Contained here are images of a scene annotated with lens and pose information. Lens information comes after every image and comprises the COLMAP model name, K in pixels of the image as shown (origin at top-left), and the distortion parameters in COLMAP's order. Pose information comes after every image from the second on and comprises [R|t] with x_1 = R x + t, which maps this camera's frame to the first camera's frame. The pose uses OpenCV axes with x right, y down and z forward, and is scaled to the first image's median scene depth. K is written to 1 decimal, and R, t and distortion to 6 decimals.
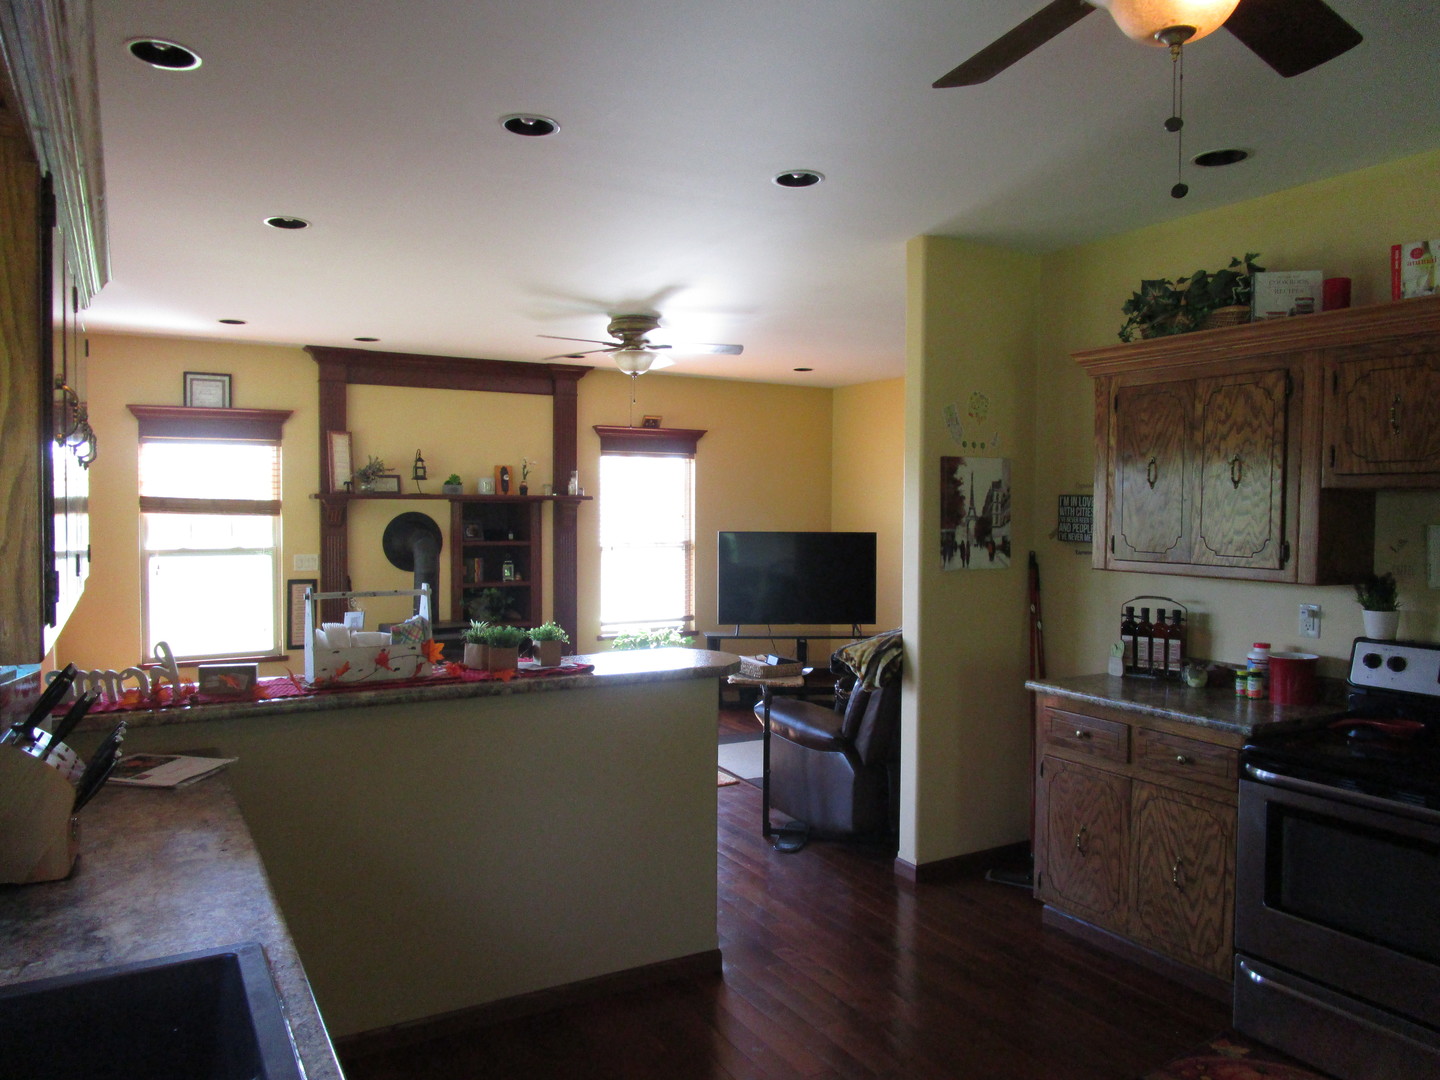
lens RADIAL K [[1061.0, 0, 719.4], [0, 1061.0, 541.3], [0, 0, 1]] dist [-0.003413, -0.003507]
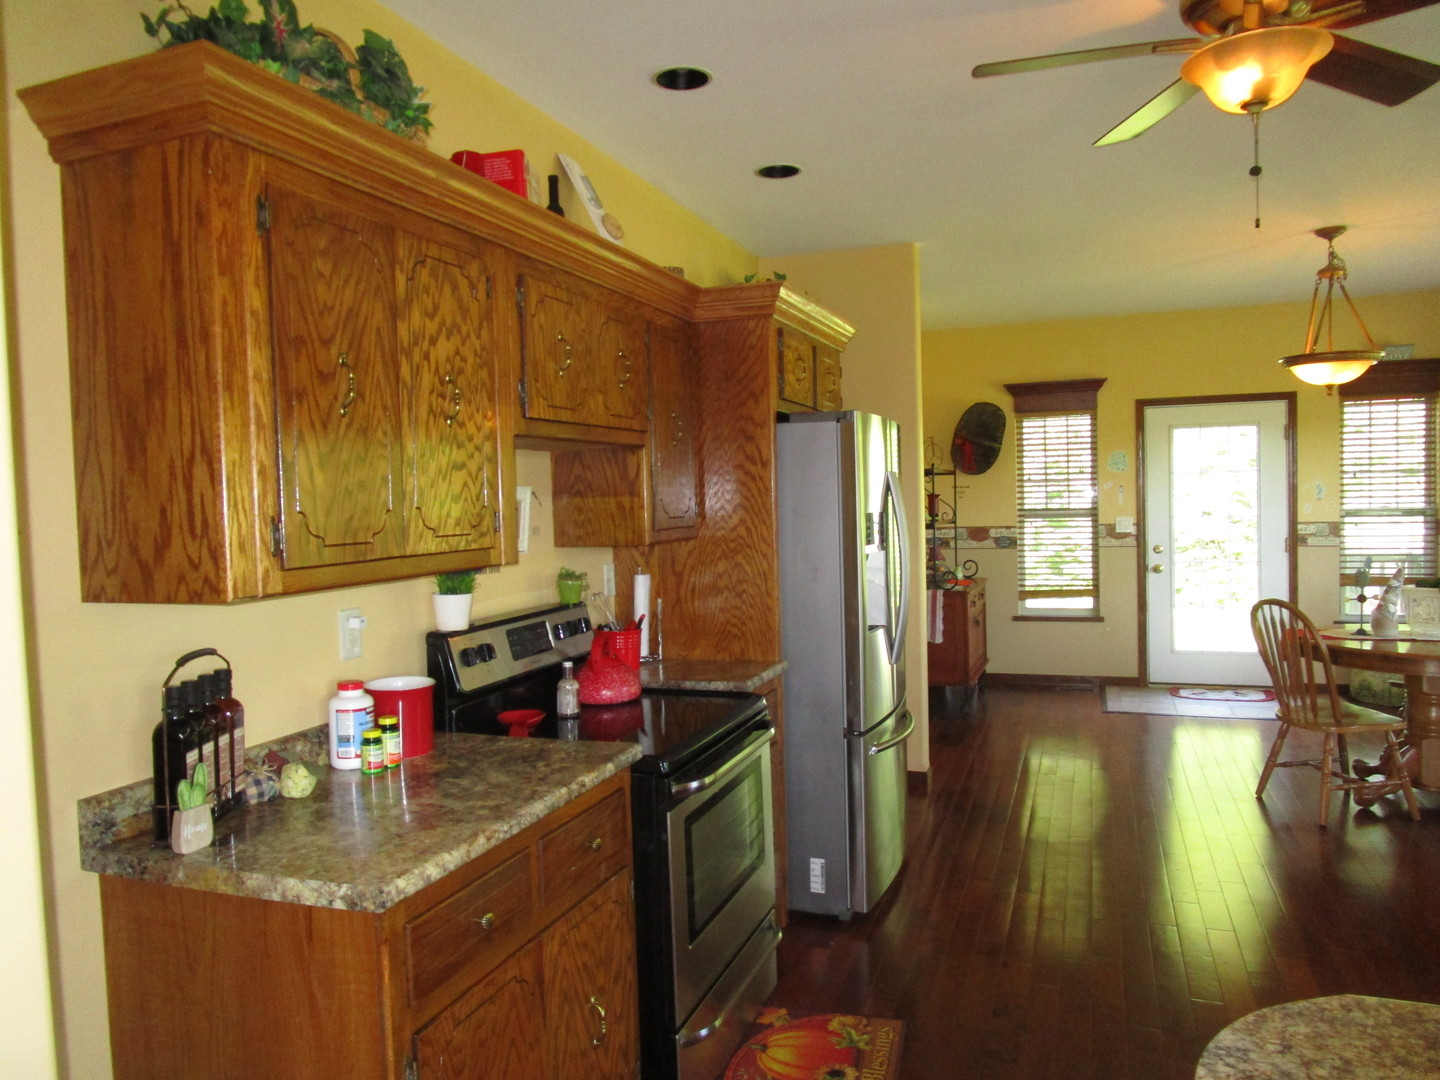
lens RADIAL K [[1061.0, 0, 712.2], [0, 1061.0, 540.3], [0, 0, 1]] dist [-0.003413, -0.003507]
pose [[-0.649439, -0.017268, 0.760217, -0.091613], [0.054112, 0.996158, 0.068854, -0.017947], [-0.758486, 0.085853, -0.646010, 1.281013]]
